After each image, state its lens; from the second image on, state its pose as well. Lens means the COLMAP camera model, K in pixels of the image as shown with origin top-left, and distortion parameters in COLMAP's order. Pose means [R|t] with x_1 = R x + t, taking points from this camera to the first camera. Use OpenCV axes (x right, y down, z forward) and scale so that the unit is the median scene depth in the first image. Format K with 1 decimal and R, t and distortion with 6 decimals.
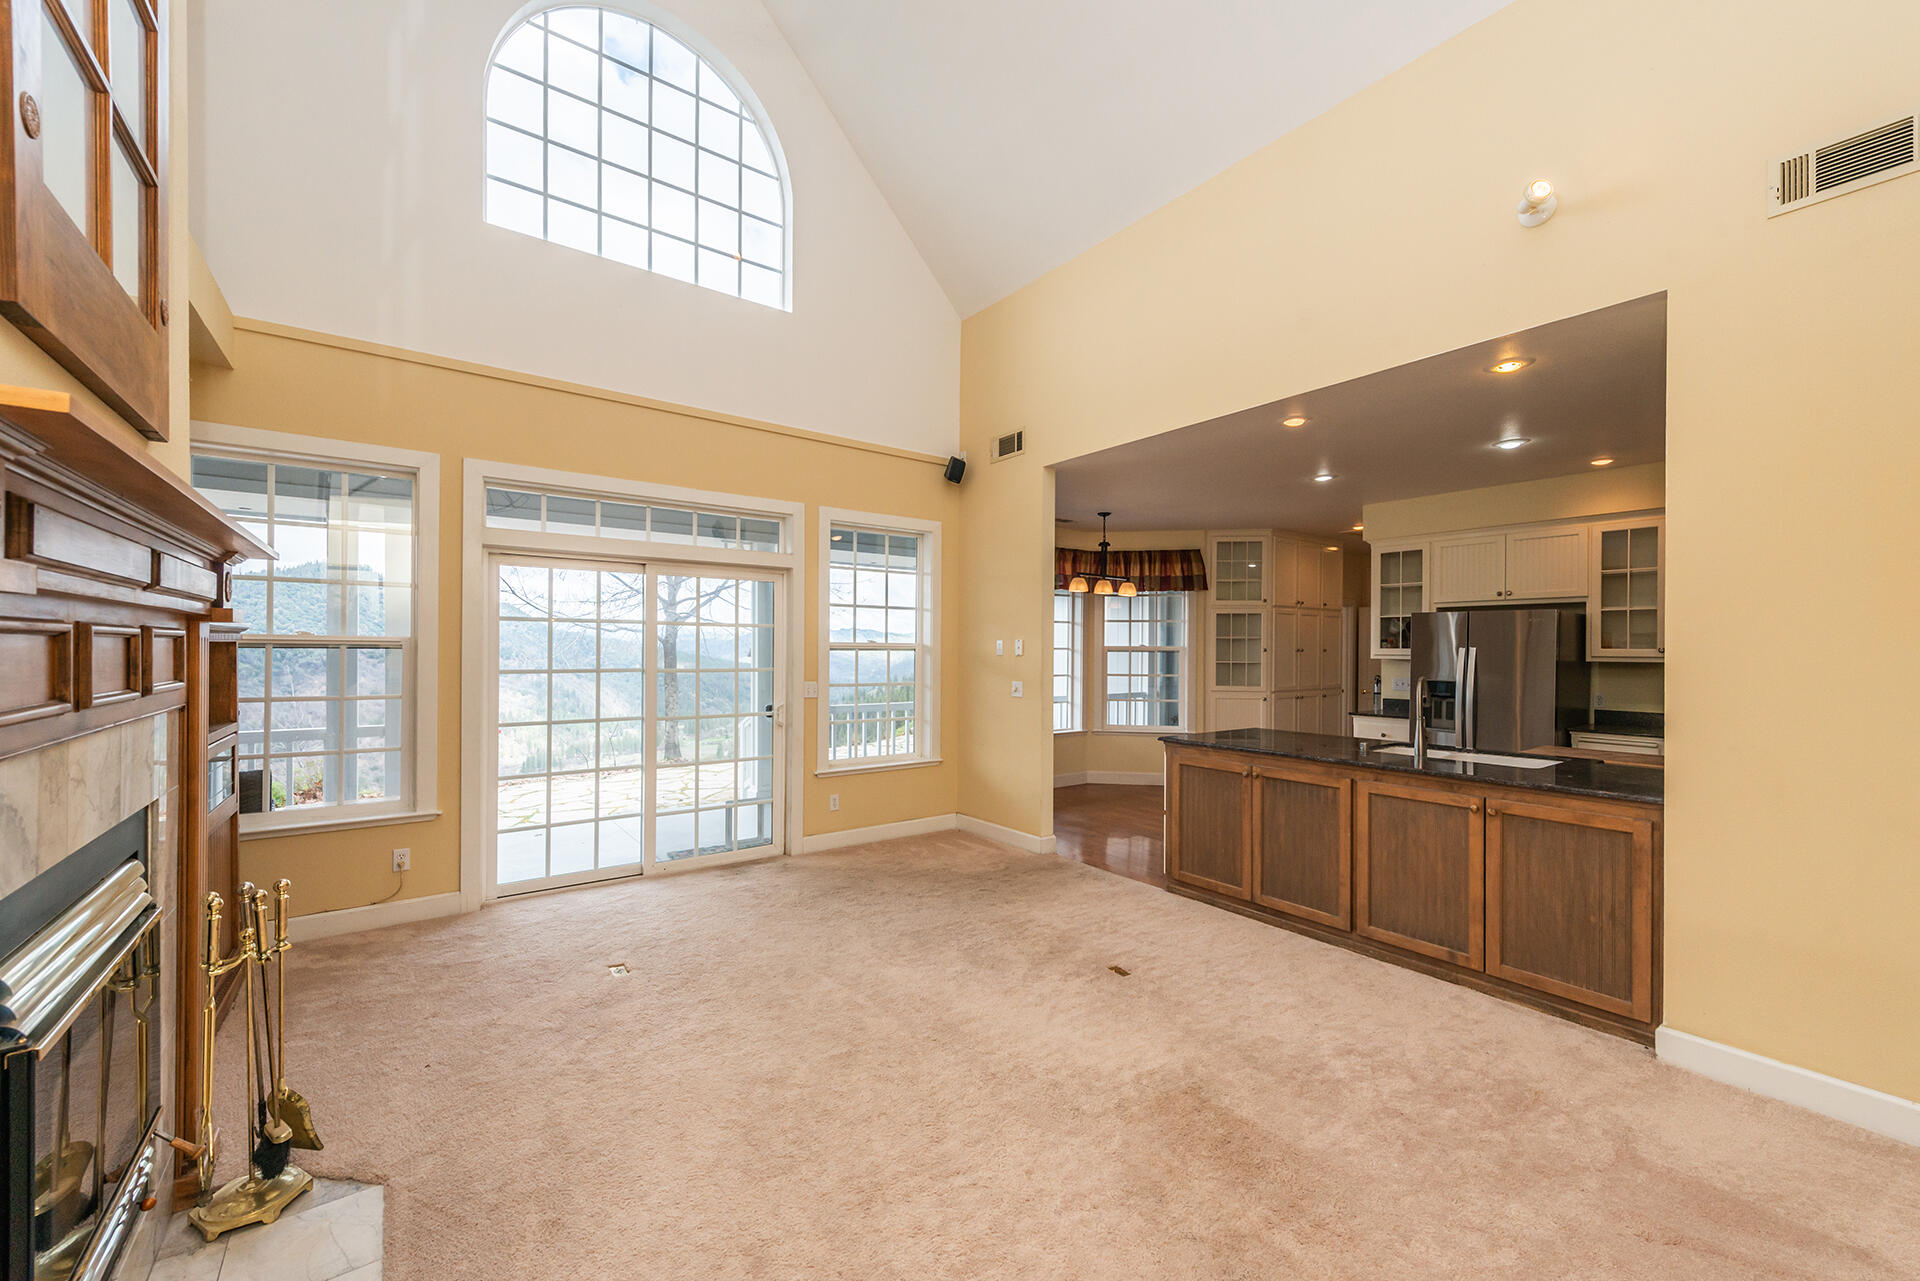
lens RADIAL K [[740.8, 0, 957.6], [0, 740.8, 648.5], [0, 0, 1]] dist [0.012914, -0.000485]
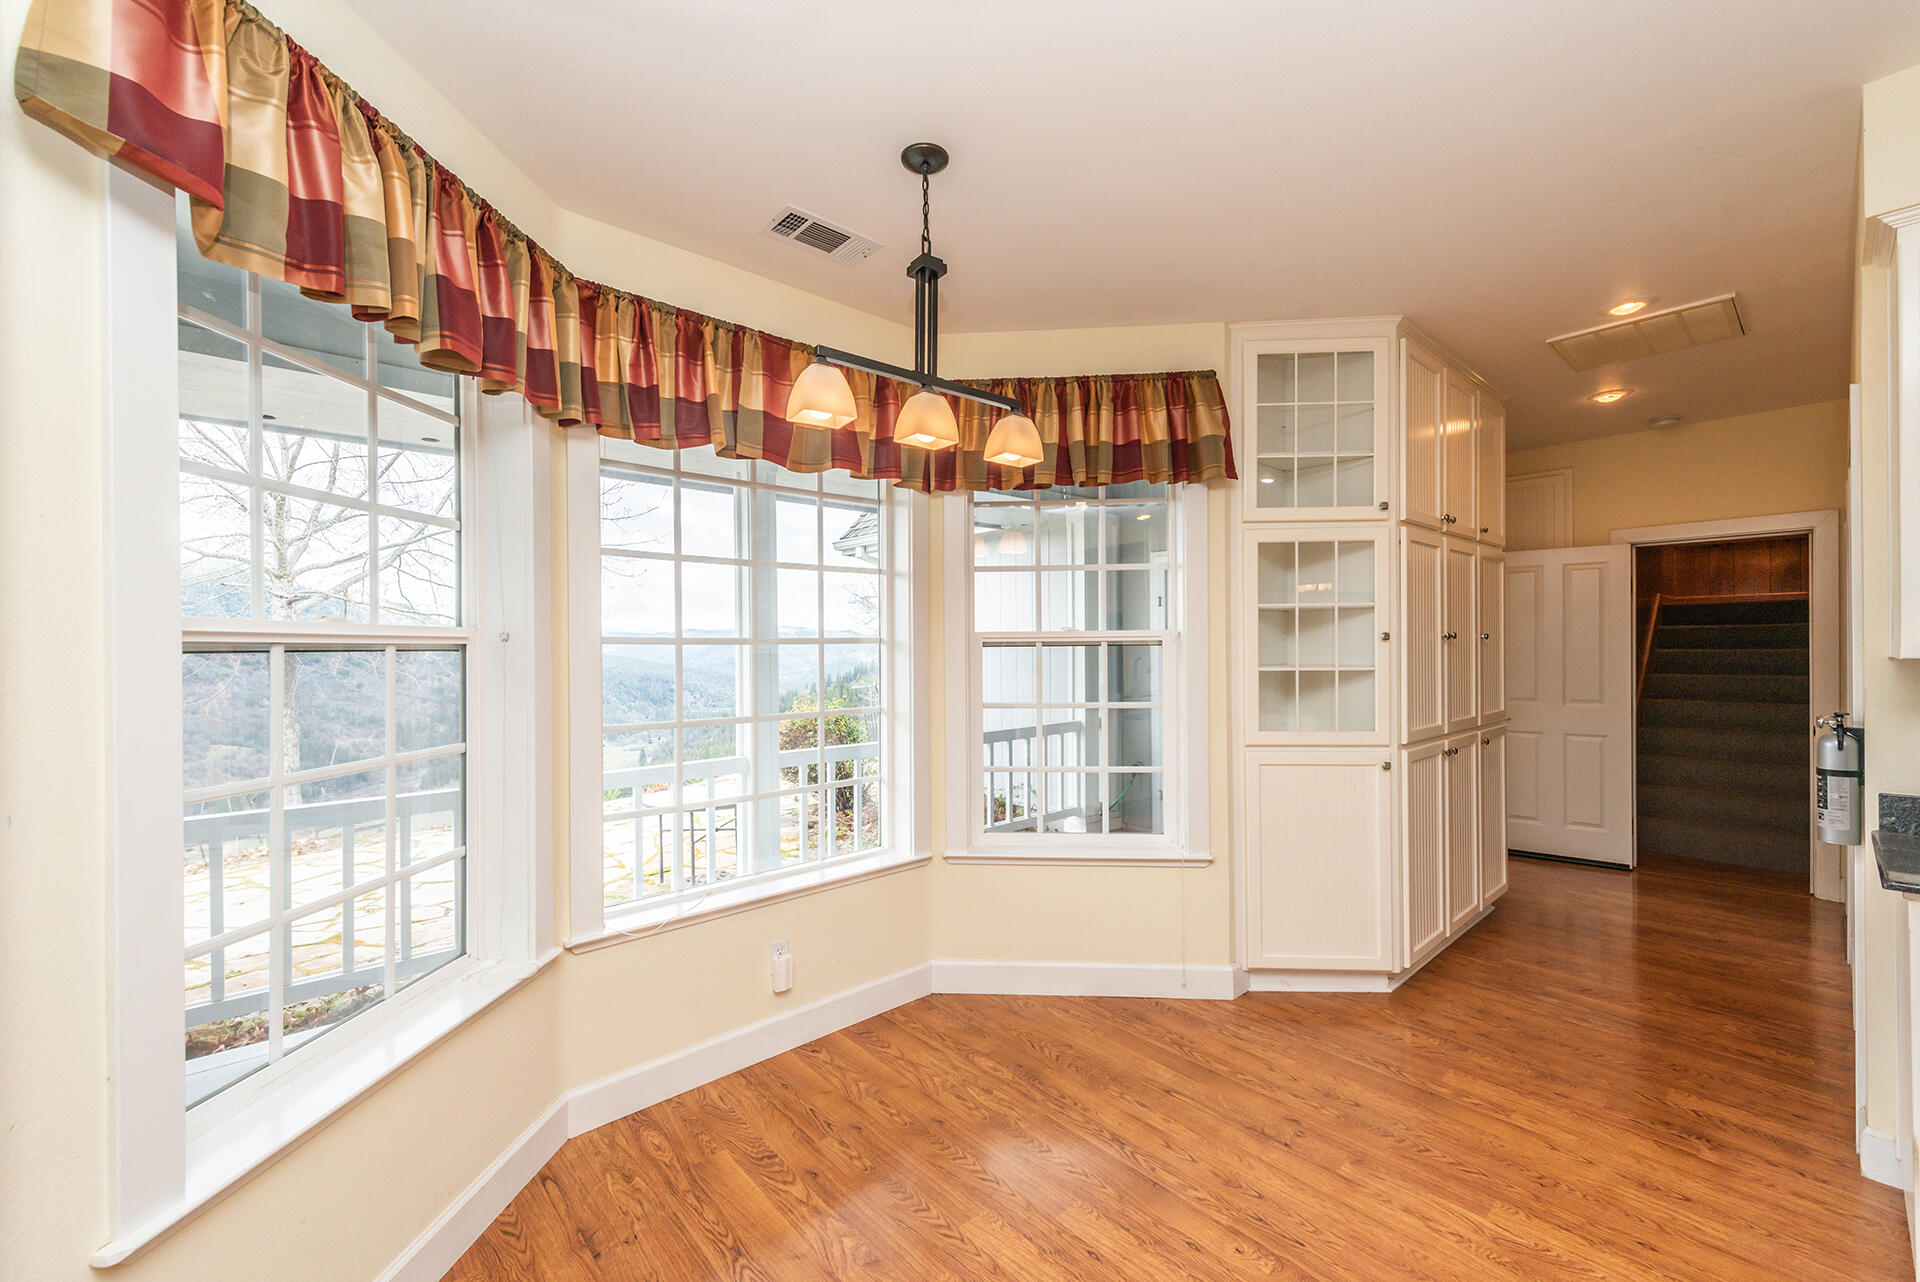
lens RADIAL K [[755.4, 0, 956.5], [0, 755.4, 646.5], [0, 0, 1]] dist [0.015446, -0.004008]
pose [[0.996352, -0.013762, 0.084220, 0.235136], [0.013617, 0.999905, 0.002299, 0.005160], [-0.084243, -0.001143, 0.996445, 0.913567]]
